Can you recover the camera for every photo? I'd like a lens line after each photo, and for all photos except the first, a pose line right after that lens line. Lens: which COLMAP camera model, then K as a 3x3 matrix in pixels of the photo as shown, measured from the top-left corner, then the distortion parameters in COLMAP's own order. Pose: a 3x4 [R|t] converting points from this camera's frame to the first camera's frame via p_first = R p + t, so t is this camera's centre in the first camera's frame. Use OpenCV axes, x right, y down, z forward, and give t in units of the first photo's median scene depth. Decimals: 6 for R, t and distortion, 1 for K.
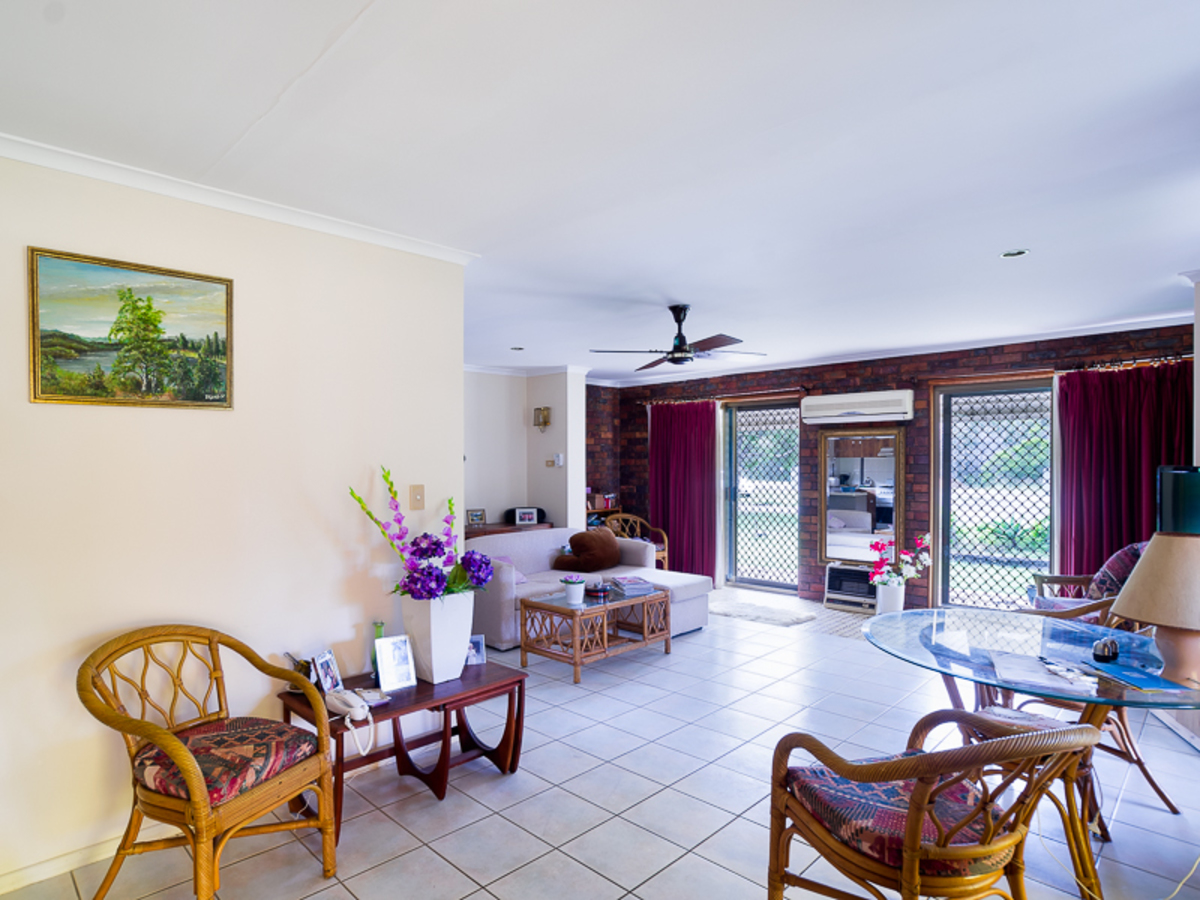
lens RADIAL K [[677.9, 0, 520.2], [0, 677.9, 472.4], [0, 0, 1]] dist [0.002896, 0.025364]
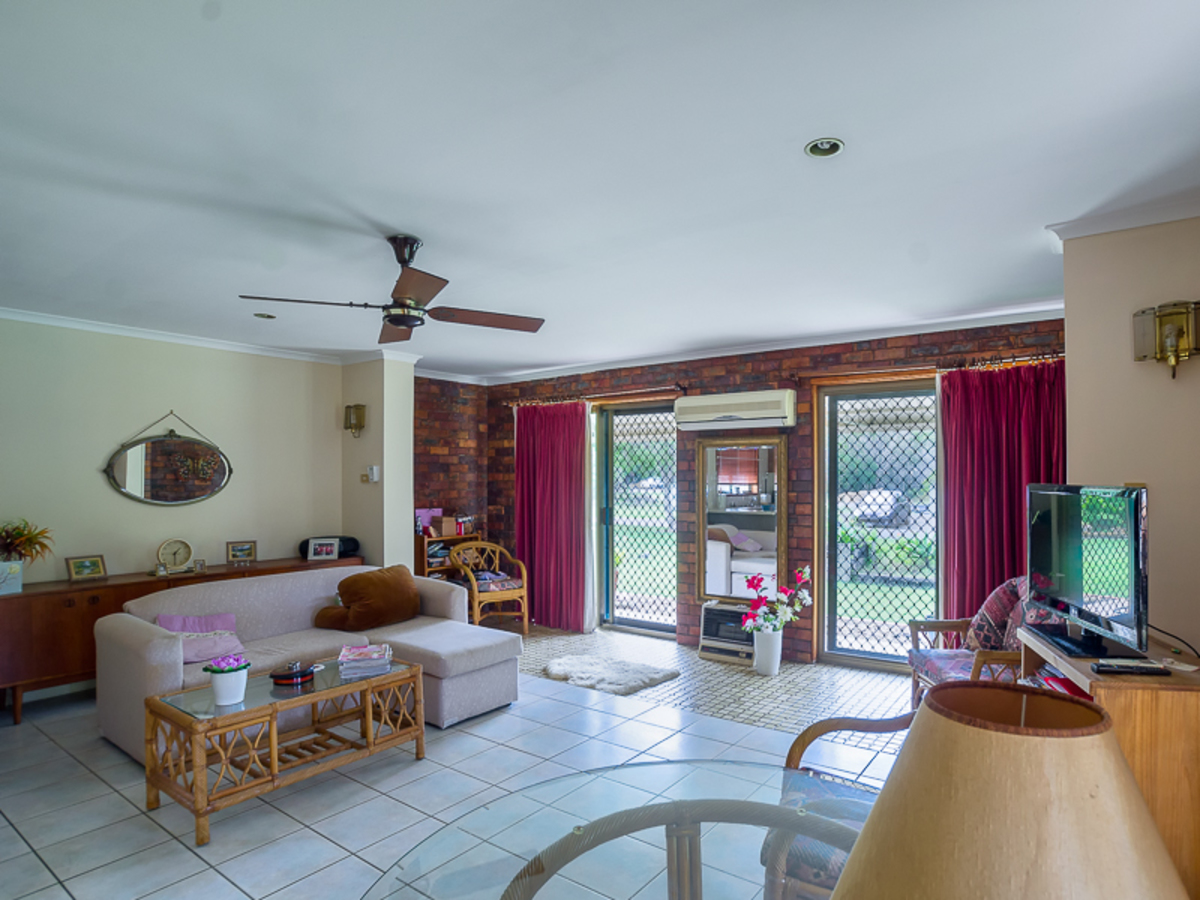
lens RADIAL K [[717.6, 0, 604.1], [0, 717.6, 475.3], [0, 0, 1]] dist [-0.017038, 0.001769]
pose [[0.984216, 0.003155, 0.176945, 0.193334], [-0.000001, 0.999841, -0.017820, -0.002630], [-0.176973, 0.017538, 0.984059, 0.185543]]
